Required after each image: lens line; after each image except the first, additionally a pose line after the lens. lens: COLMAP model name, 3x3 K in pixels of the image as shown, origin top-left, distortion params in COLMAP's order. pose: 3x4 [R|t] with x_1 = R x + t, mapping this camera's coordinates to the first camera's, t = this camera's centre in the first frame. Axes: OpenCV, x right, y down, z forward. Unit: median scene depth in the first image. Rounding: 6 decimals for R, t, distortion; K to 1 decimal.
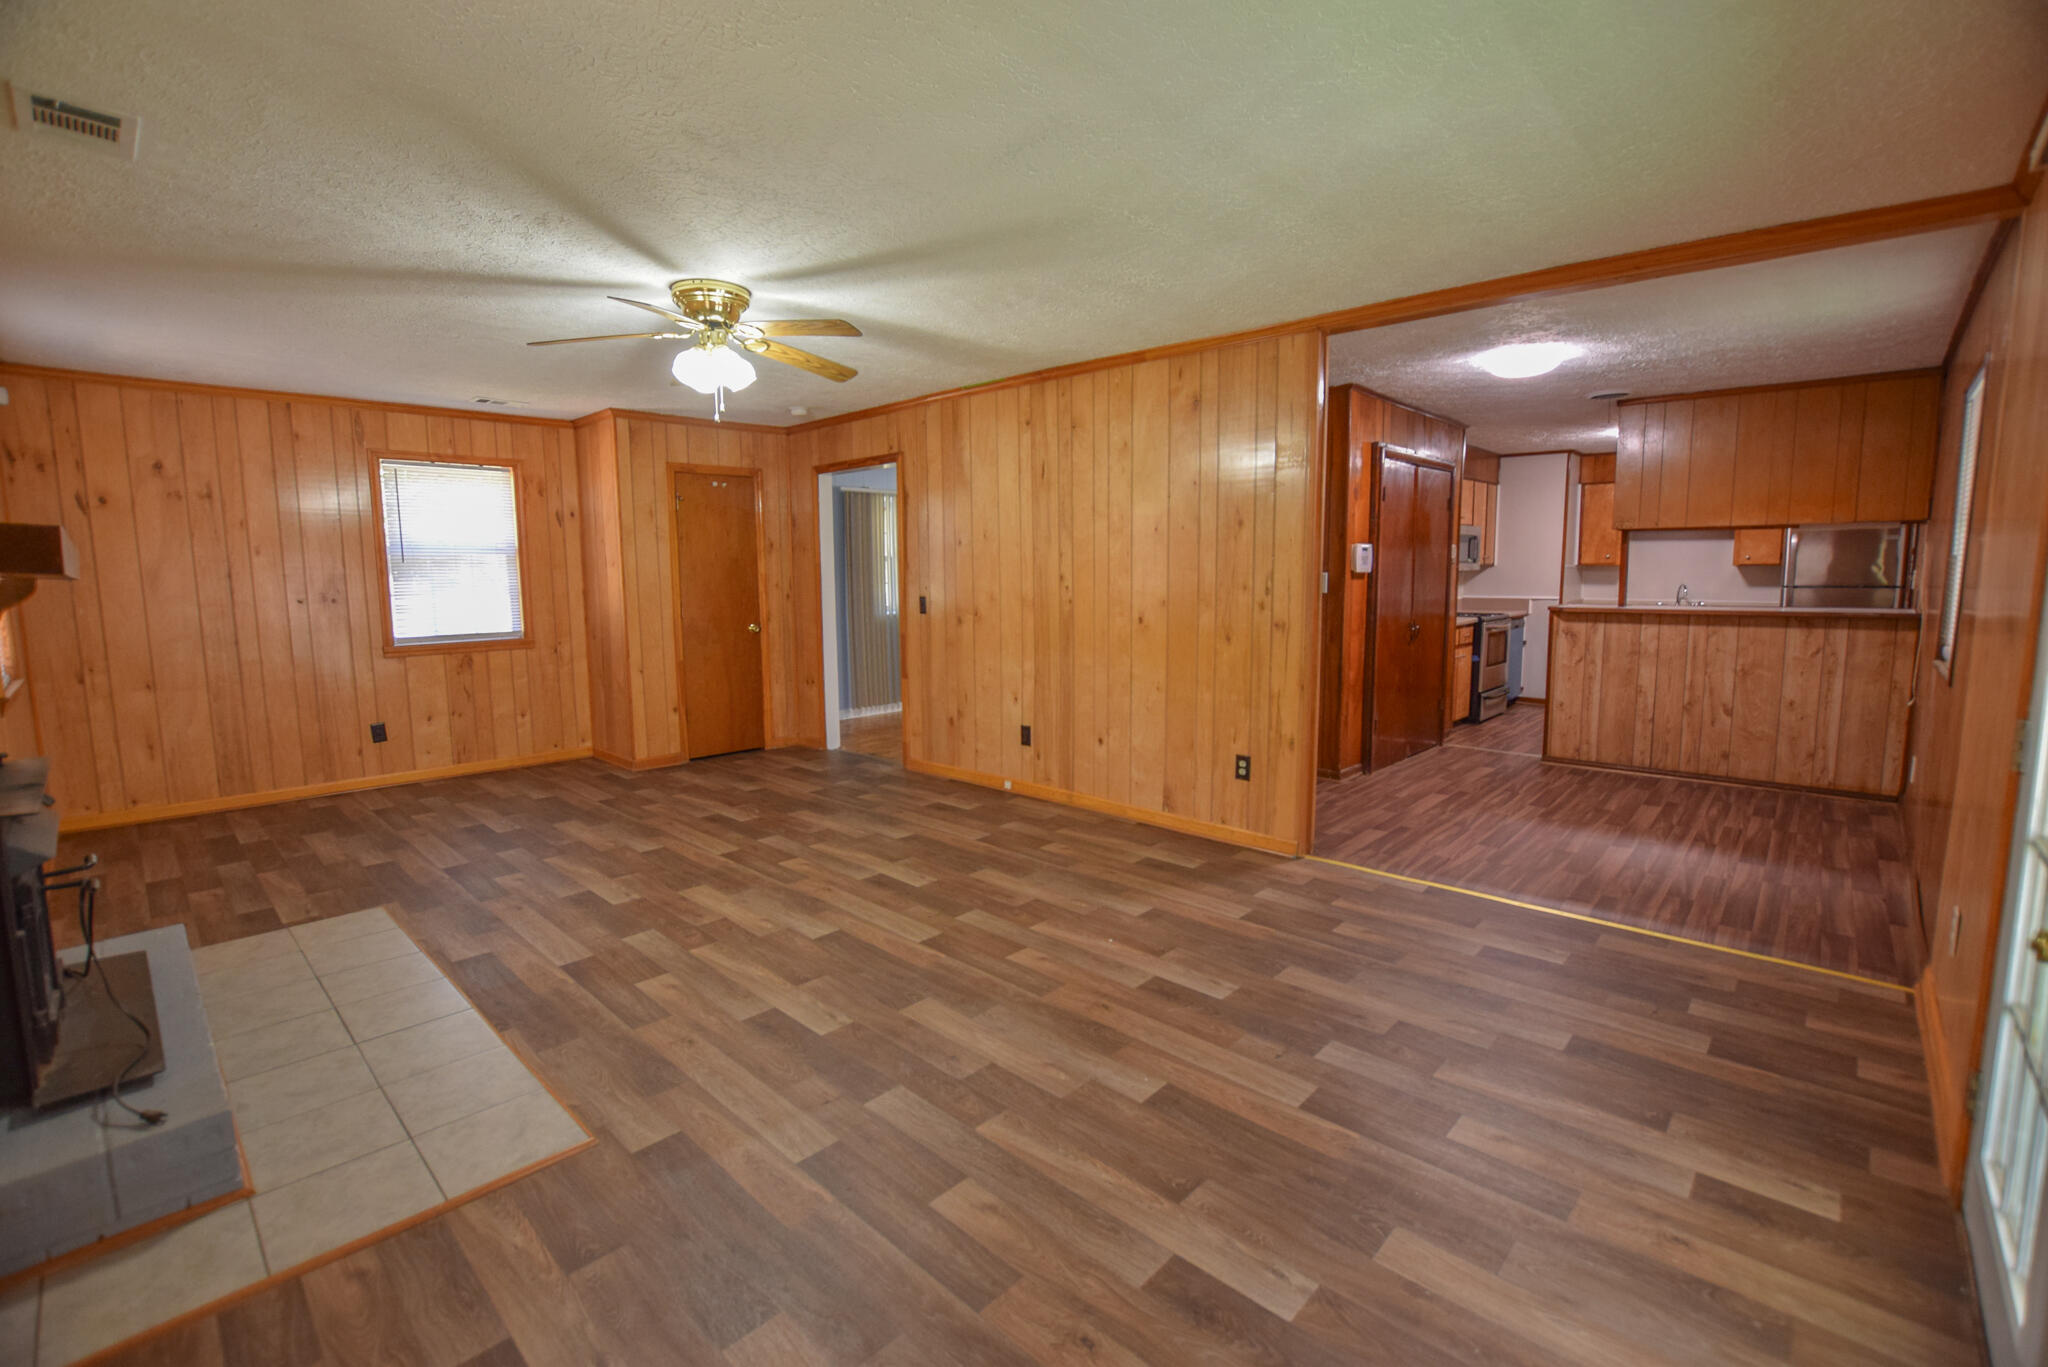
lens RADIAL K [[897.5, 0, 1013.6], [0, 897.5, 680.8], [0, 0, 1]] dist [-0.033924, 0.002955]
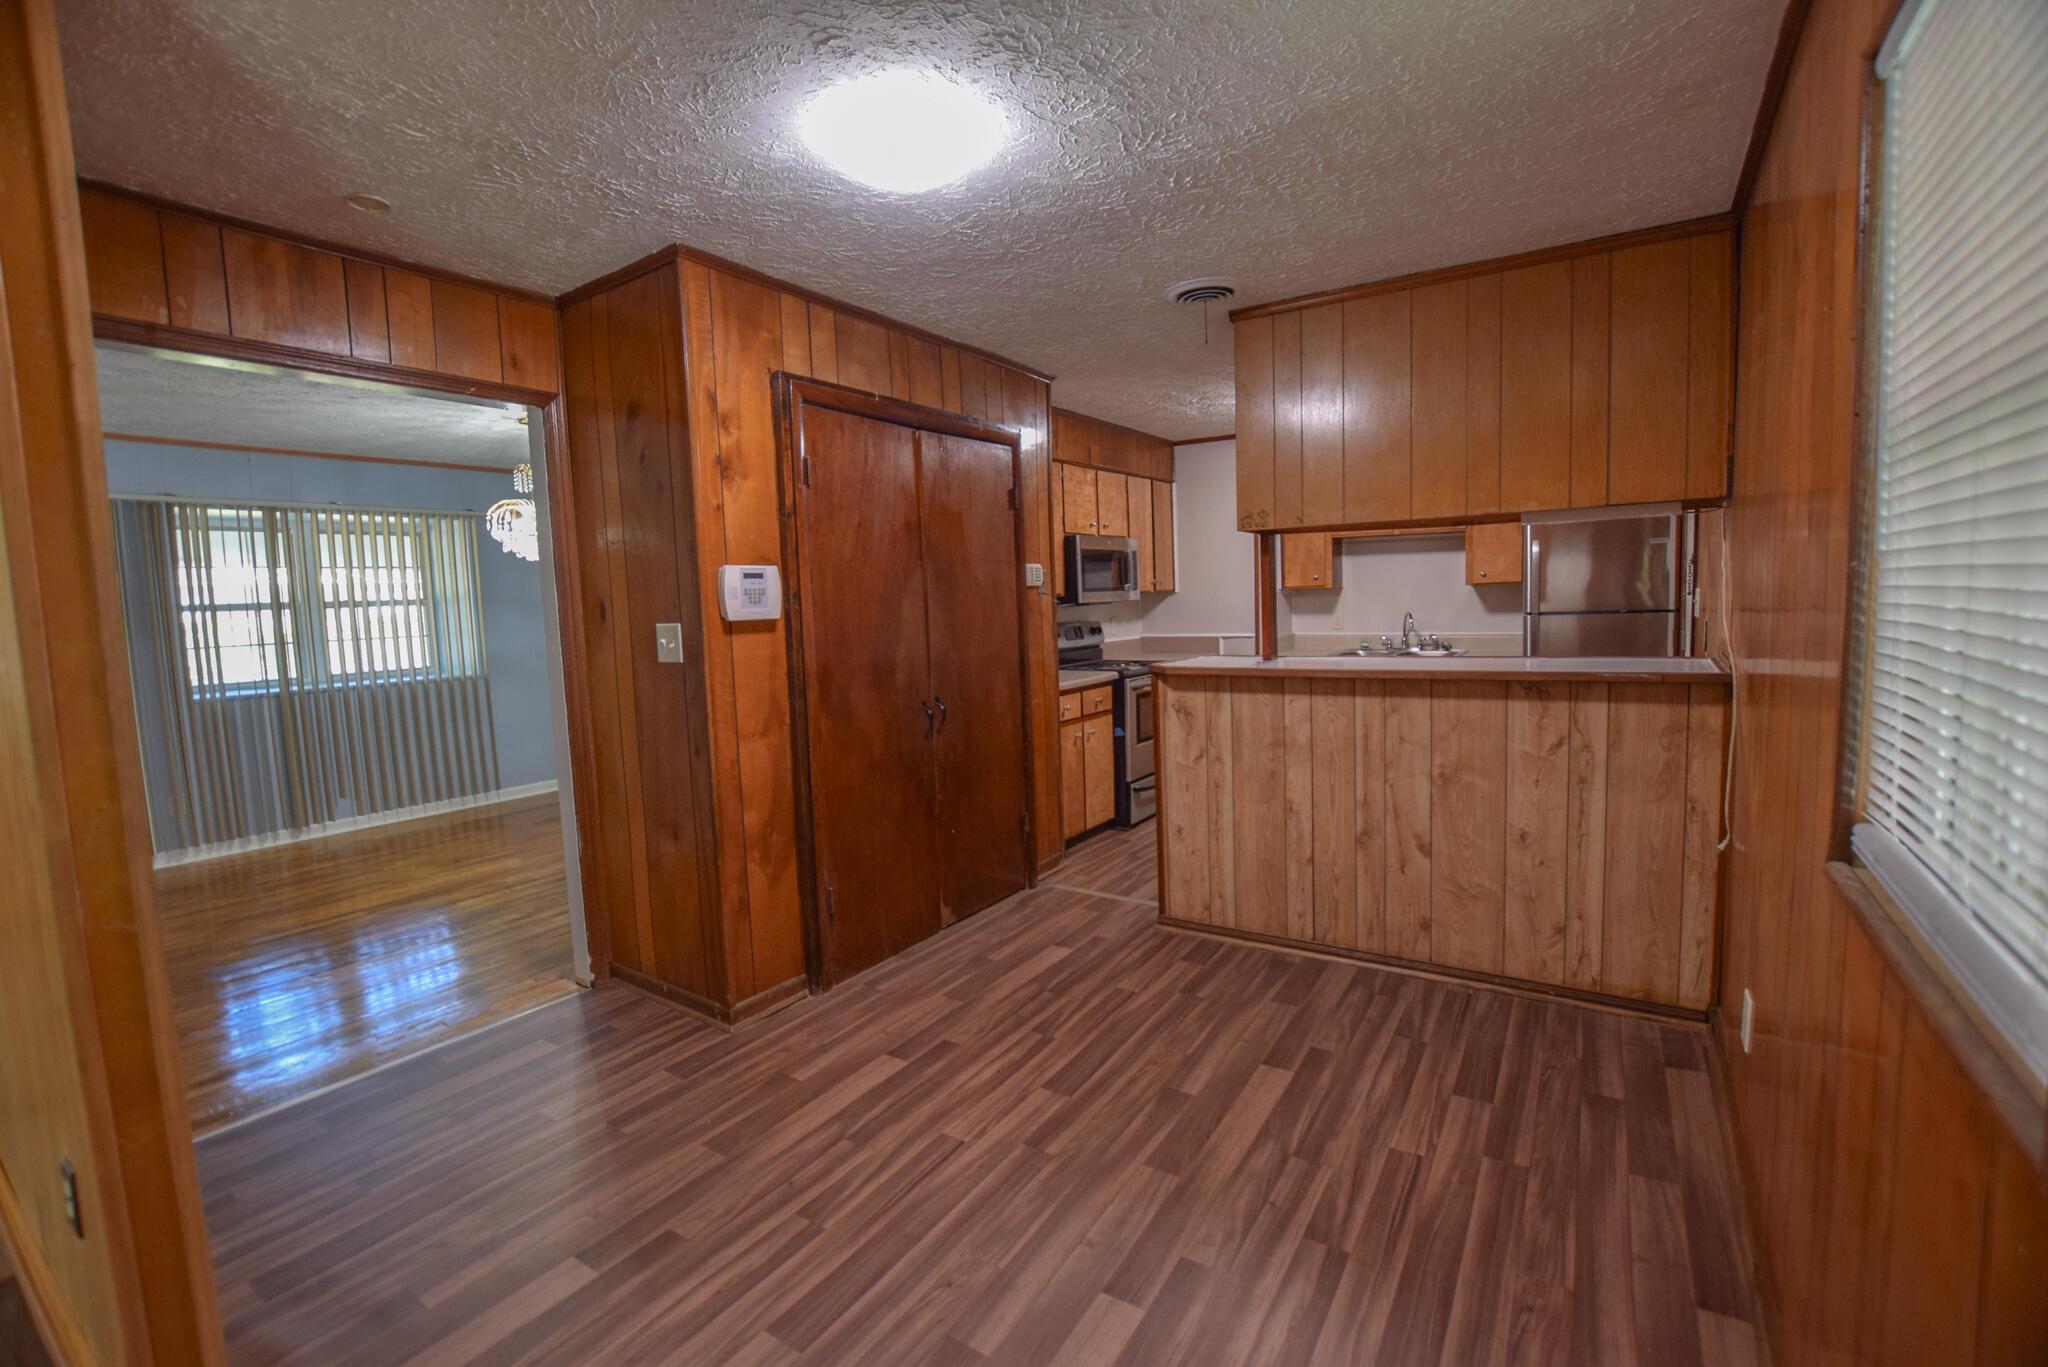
lens RADIAL K [[897.5, 0, 1011.9], [0, 897.5, 680.2], [0, 0, 1]] dist [-0.033924, 0.002955]
pose [[0.986011, -0.037671, 0.162365, 0.452797], [0.043259, 0.998582, -0.031024, -0.064440], [-0.160967, 0.037613, 0.986243, 0.465117]]
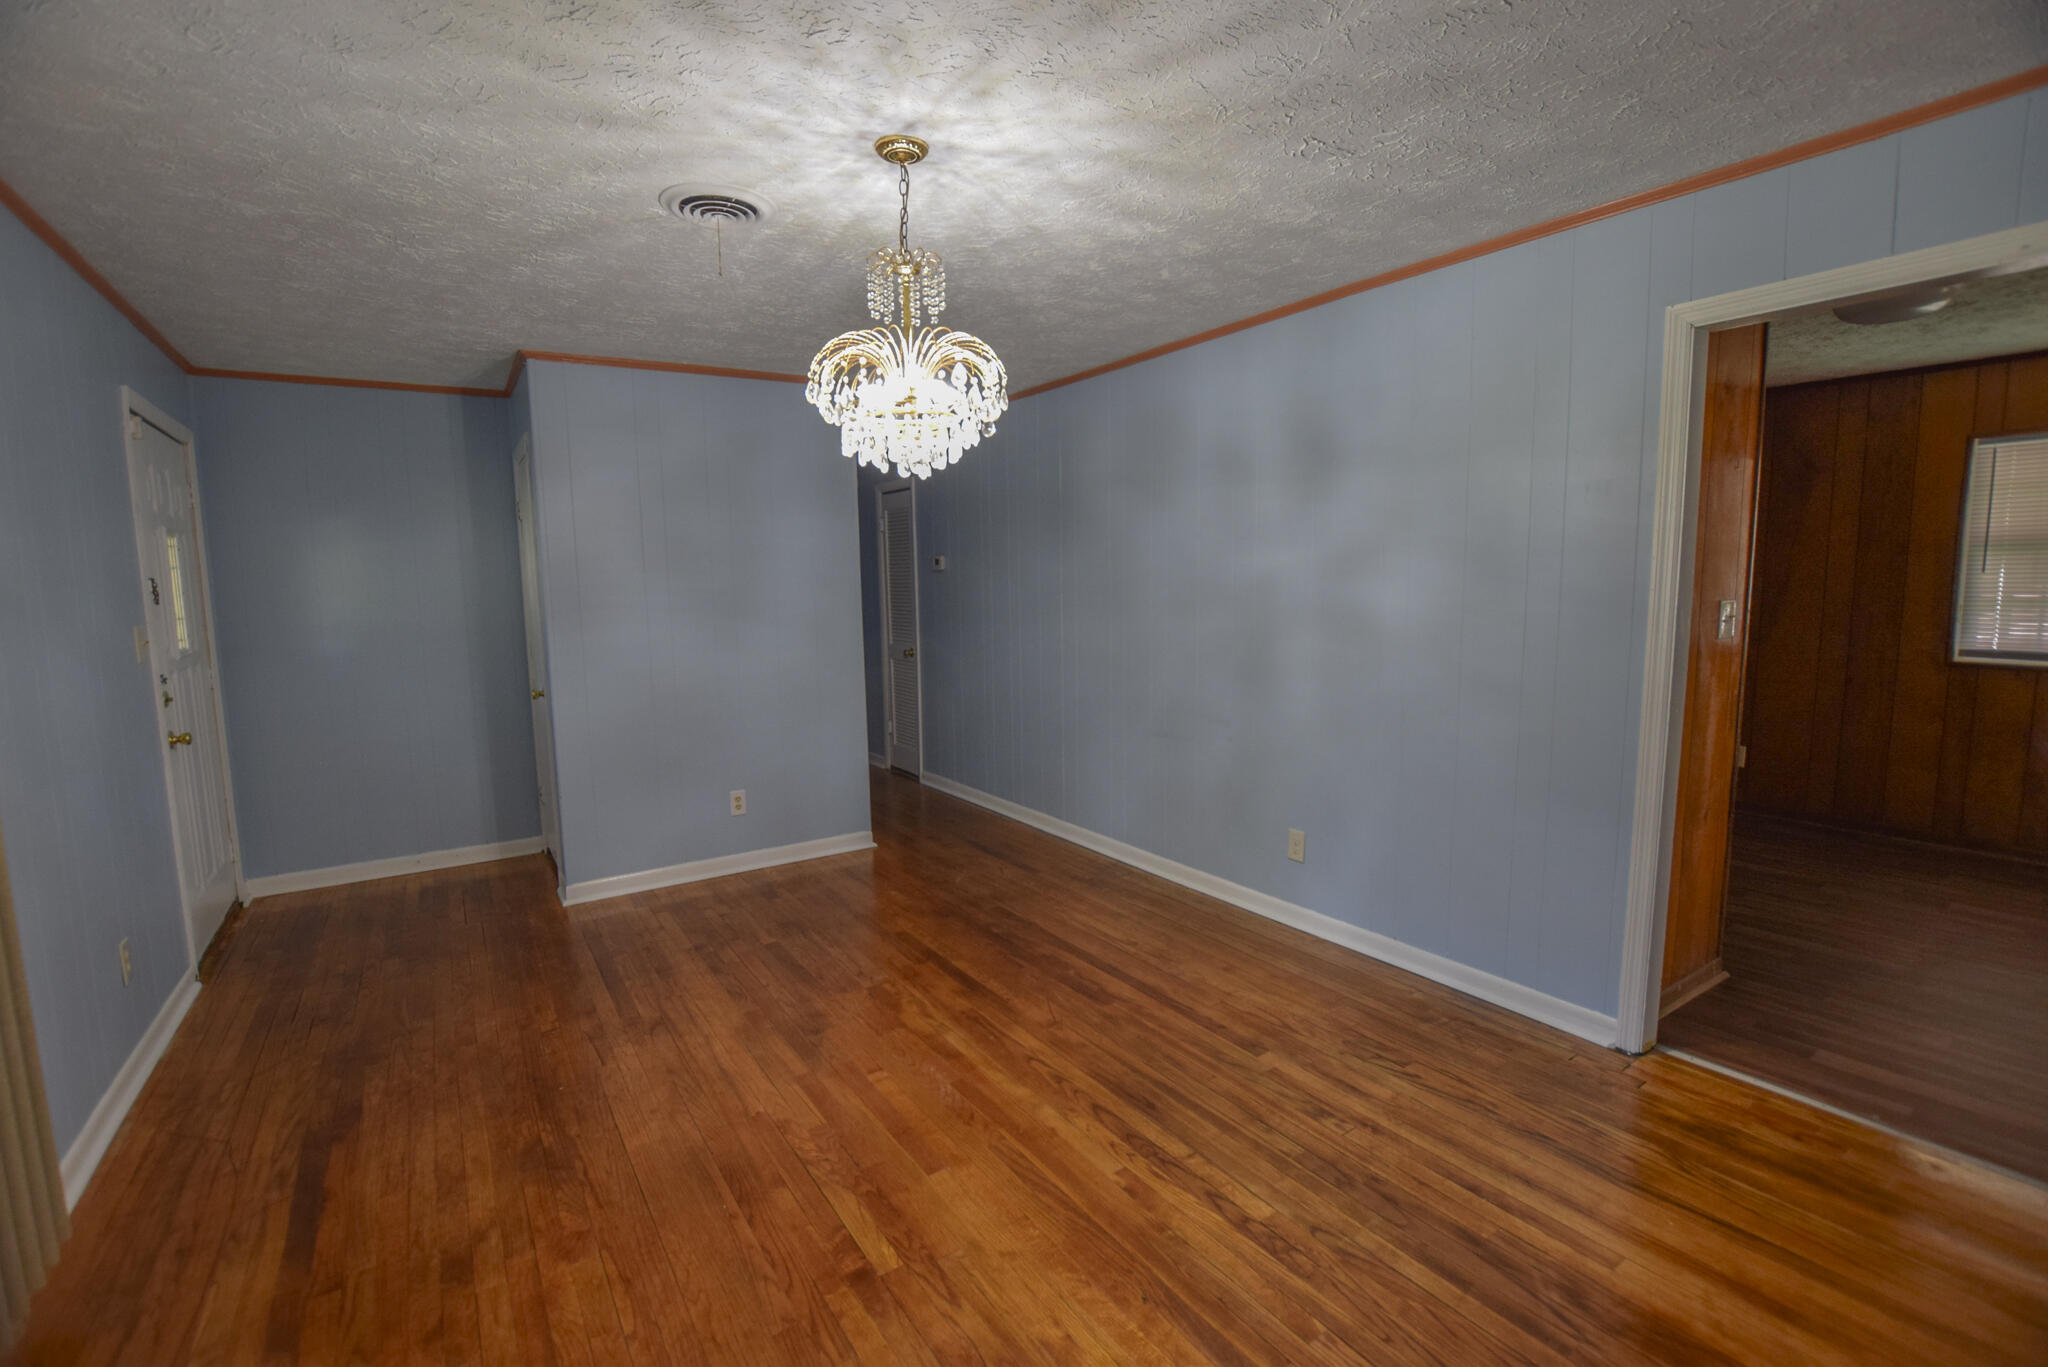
lens RADIAL K [[897.5, 0, 1027.3], [0, 897.5, 680.8], [0, 0, 1]] dist [-0.033924, 0.002955]
pose [[0.213001, -0.101836, 0.971730, -0.044913], [0.130997, 0.988550, 0.074885, -0.137956], [-0.968231, 0.111343, 0.223903, 1.052107]]
